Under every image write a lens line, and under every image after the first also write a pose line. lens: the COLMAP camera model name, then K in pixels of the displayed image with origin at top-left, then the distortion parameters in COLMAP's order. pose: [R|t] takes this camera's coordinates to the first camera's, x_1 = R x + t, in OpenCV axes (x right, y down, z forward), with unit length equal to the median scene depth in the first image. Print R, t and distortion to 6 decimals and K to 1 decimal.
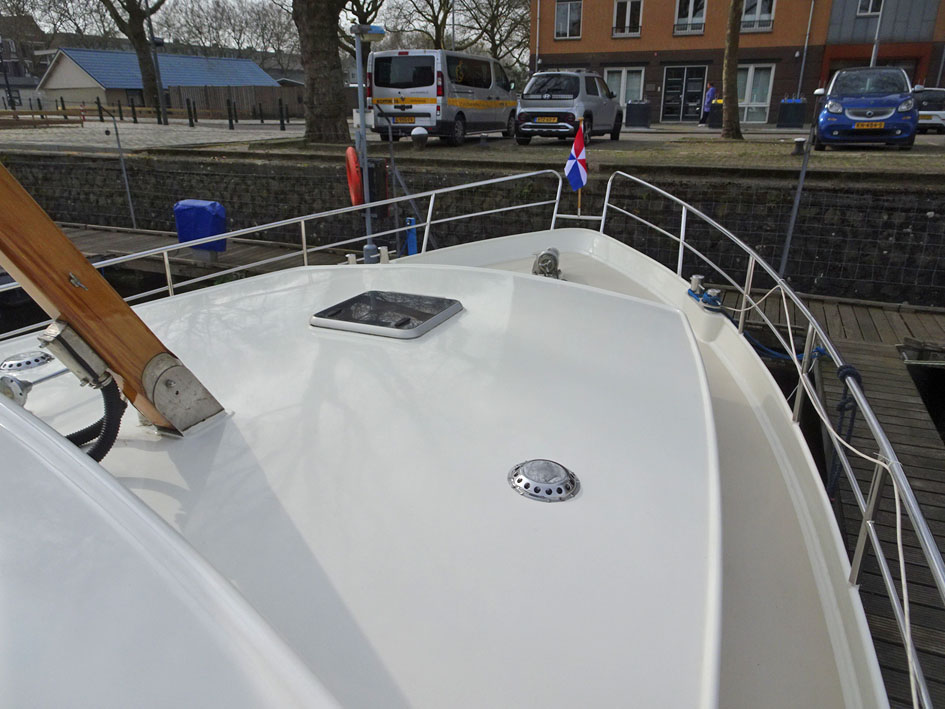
lens RADIAL K [[676.4, 0, 472.5], [0, 676.4, 354.5], [0, 0, 1]] dist [0.006438, 0.010506]
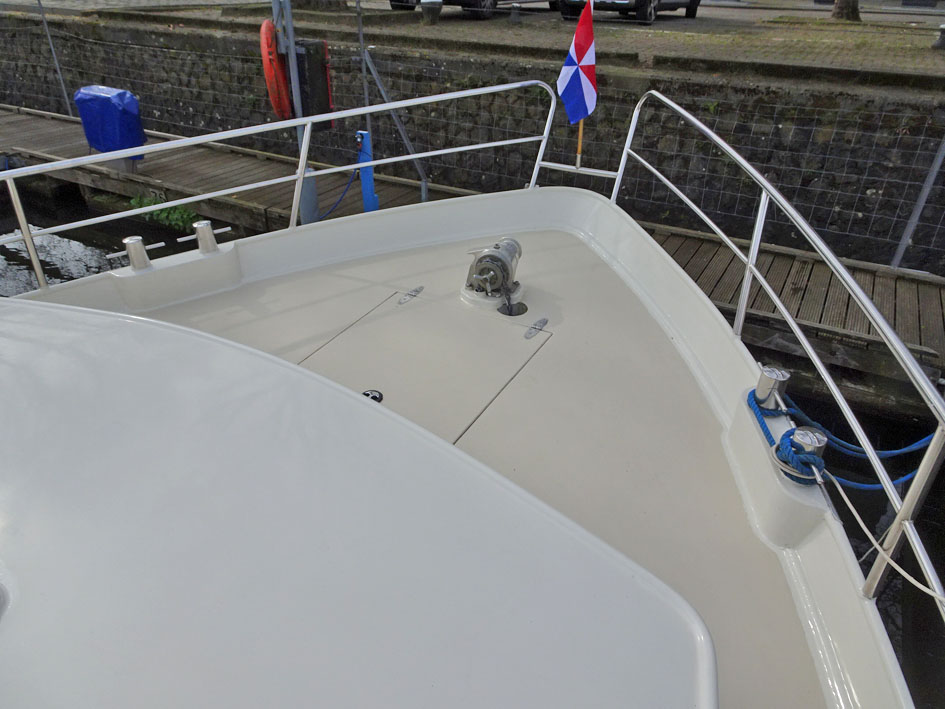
lens RADIAL K [[662.2, 0, 442.5], [0, 662.2, 377.2], [0, 0, 1]] dist [0.002653, 0.002953]
pose [[0.991283, 0.087686, -0.098327, 0.086339], [-0.066168, 0.976741, 0.203959, -0.104334], [0.113925, -0.195675, 0.974029, 0.303282]]
